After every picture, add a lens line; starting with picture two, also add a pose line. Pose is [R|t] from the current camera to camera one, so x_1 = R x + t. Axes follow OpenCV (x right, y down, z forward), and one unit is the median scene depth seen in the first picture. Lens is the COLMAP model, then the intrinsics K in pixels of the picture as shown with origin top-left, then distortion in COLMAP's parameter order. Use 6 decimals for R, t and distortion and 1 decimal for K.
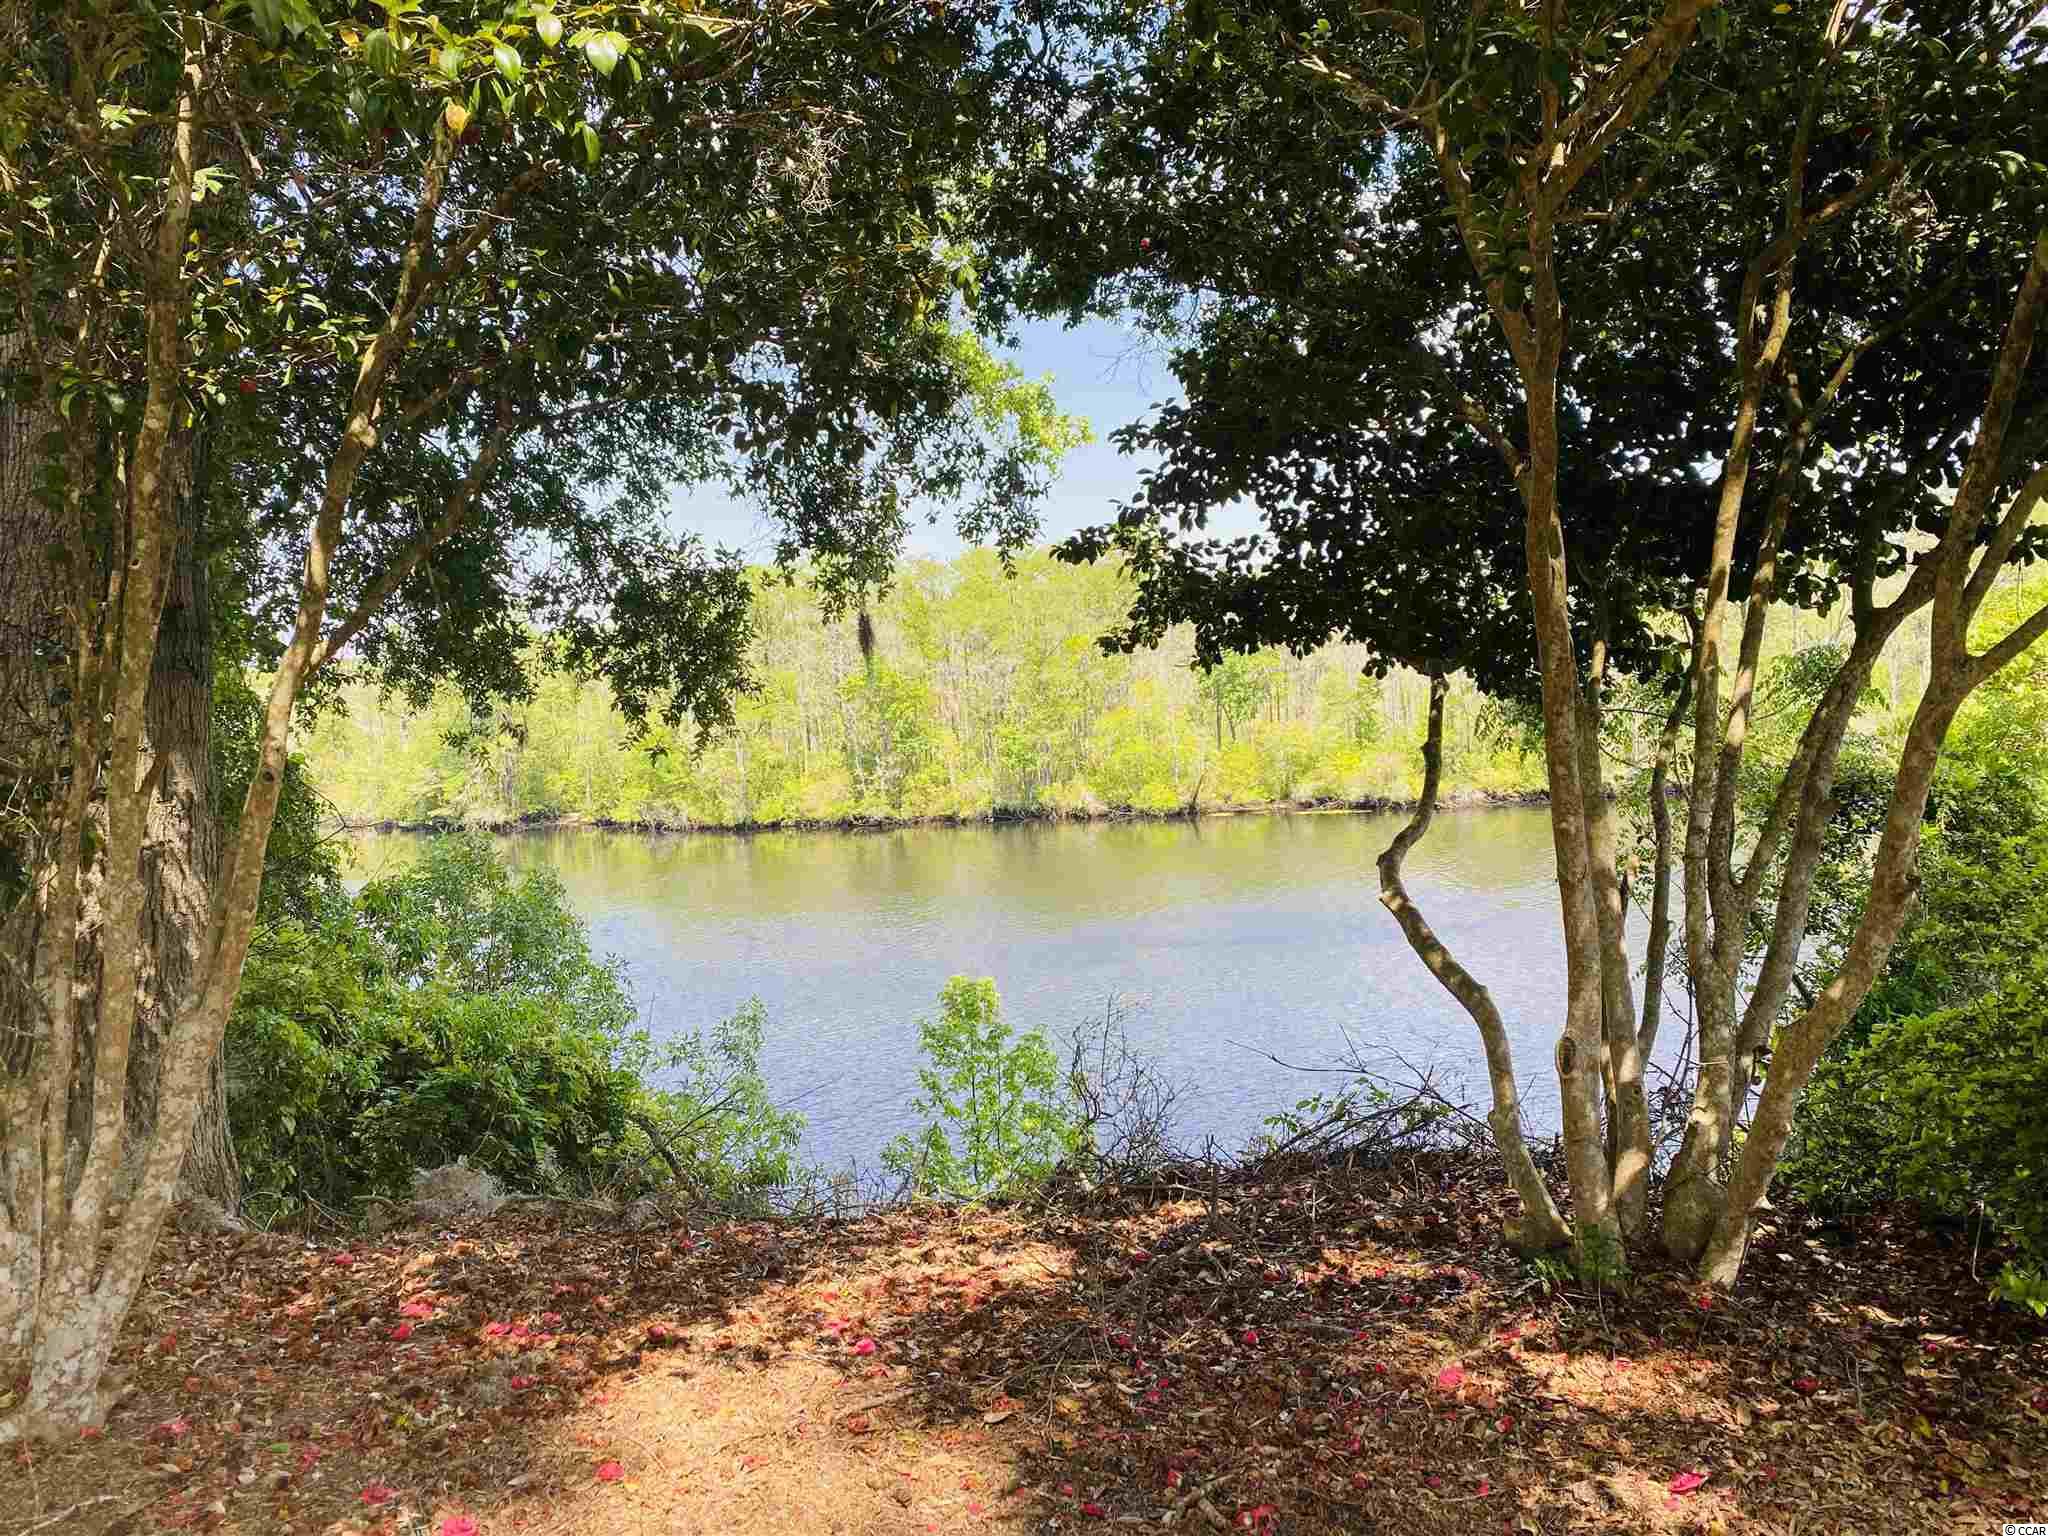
lens RADIAL K [[1549.6, 0, 1018.8], [0, 1549.6, 768.4], [0, 0, 1]] dist [0.022413, -0.022106]
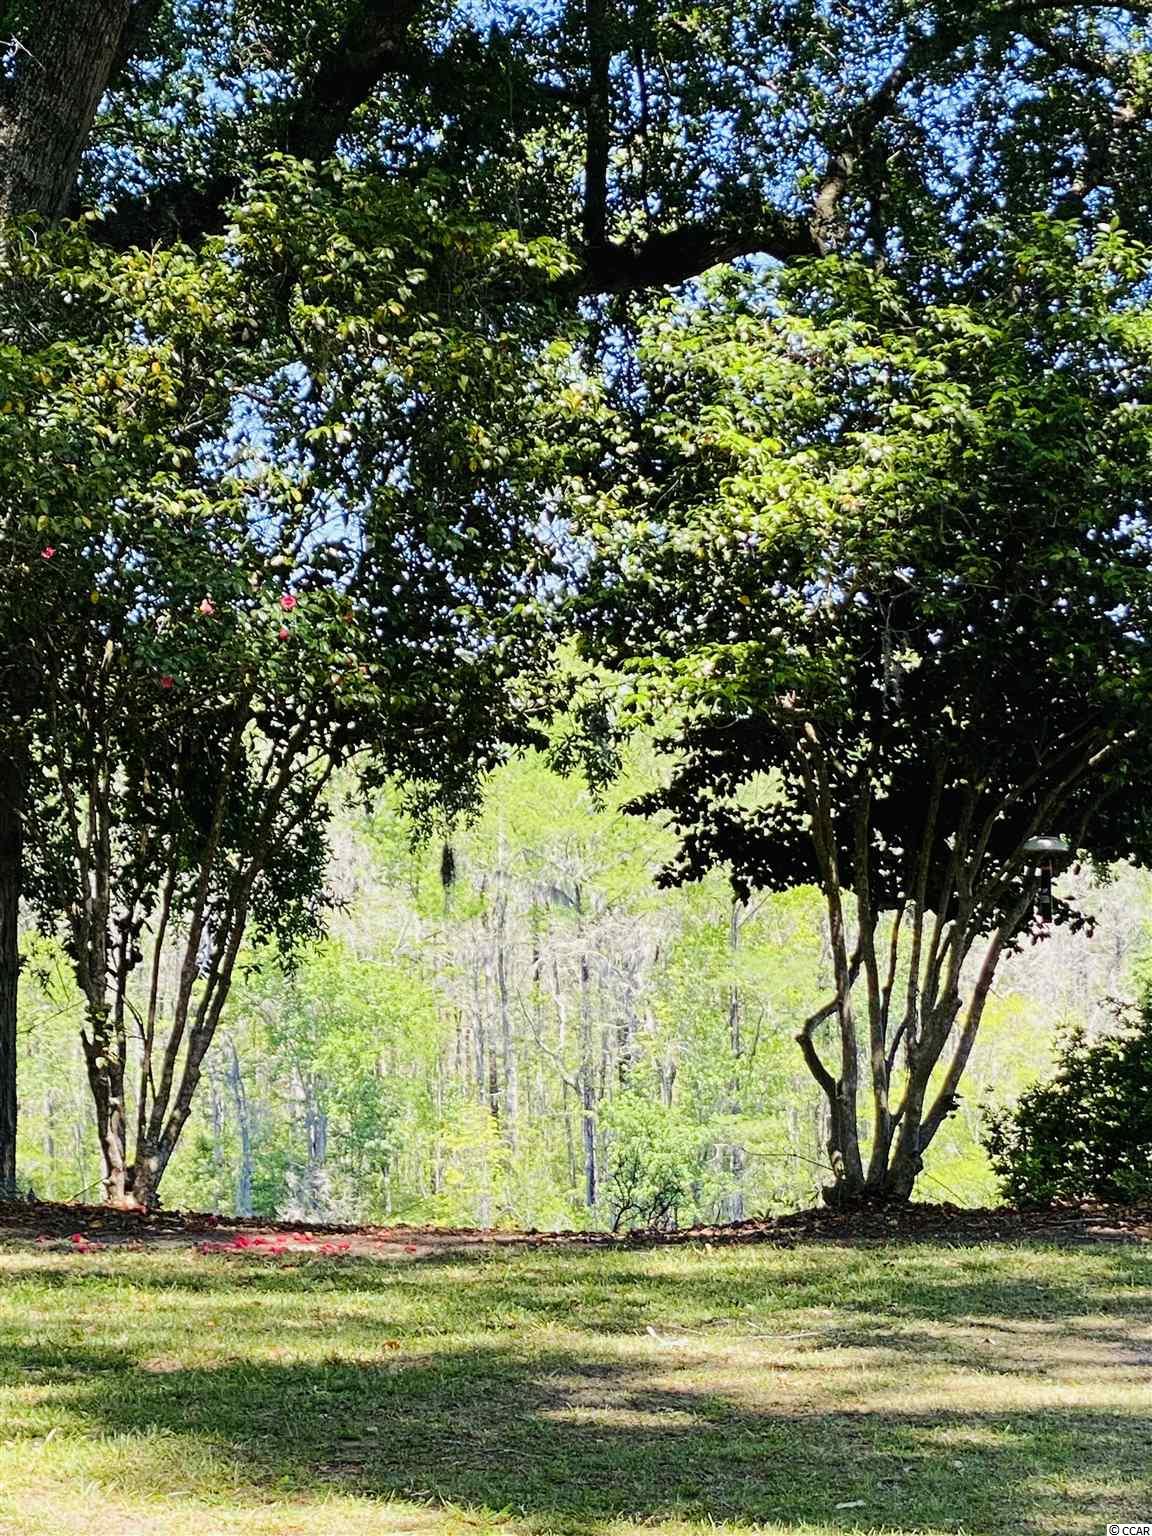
lens RADIAL K [[4730.2, 0, 574.7], [0, 4730.2, 770.4], [0, 0, 1]] dist [0.239919, 0.000000]
pose [[0.999263, 0.028617, -0.025581, 0.082395], [-0.031047, 0.994473, -0.100299, 0.226480], [0.022569, 0.101019, 0.994628, -2.927086]]
